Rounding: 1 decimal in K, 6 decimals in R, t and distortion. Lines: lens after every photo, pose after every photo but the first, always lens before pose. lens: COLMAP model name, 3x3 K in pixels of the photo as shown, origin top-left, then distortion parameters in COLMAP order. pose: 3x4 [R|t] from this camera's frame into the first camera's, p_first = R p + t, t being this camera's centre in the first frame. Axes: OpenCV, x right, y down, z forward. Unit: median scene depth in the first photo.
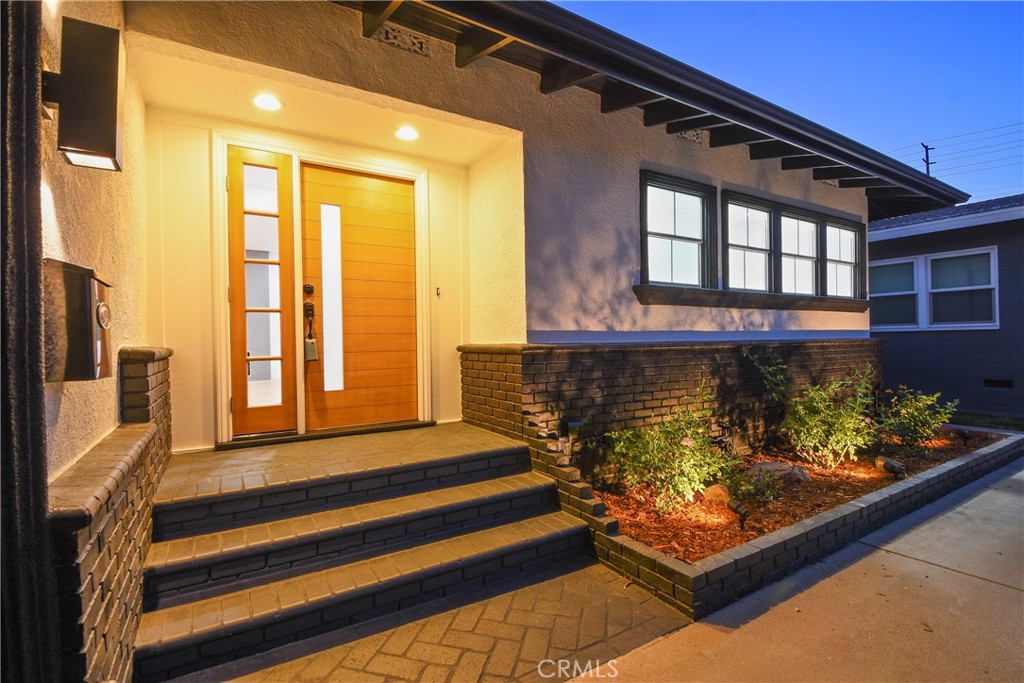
lens RADIAL K [[473.6, 0, 512.9], [0, 473.6, 343.6], [0, 0, 1]] dist [0.000023, 0.000001]
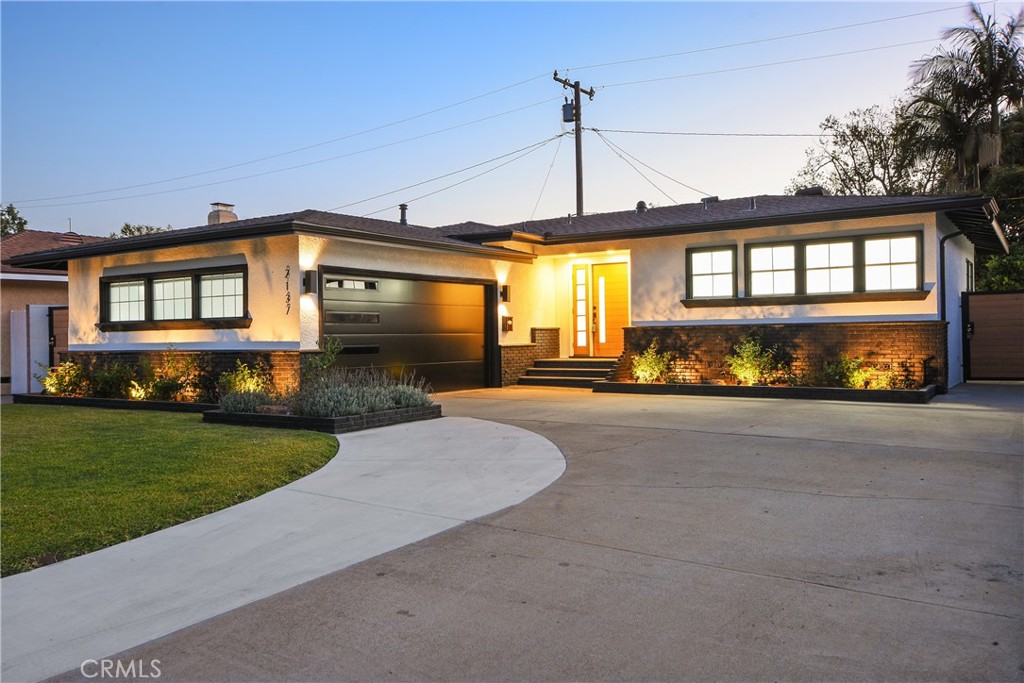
lens RADIAL K [[807.2, 0, 512.3], [0, 807.2, 338.6], [0, 0, 1]] dist [-0.000279, -0.000138]
pose [[0.418333, 0.012748, -0.908204, 3.570350], [0.002779, 0.999879, 0.015315, 0.000431], [0.908289, -0.008931, 0.418247, -1.421077]]
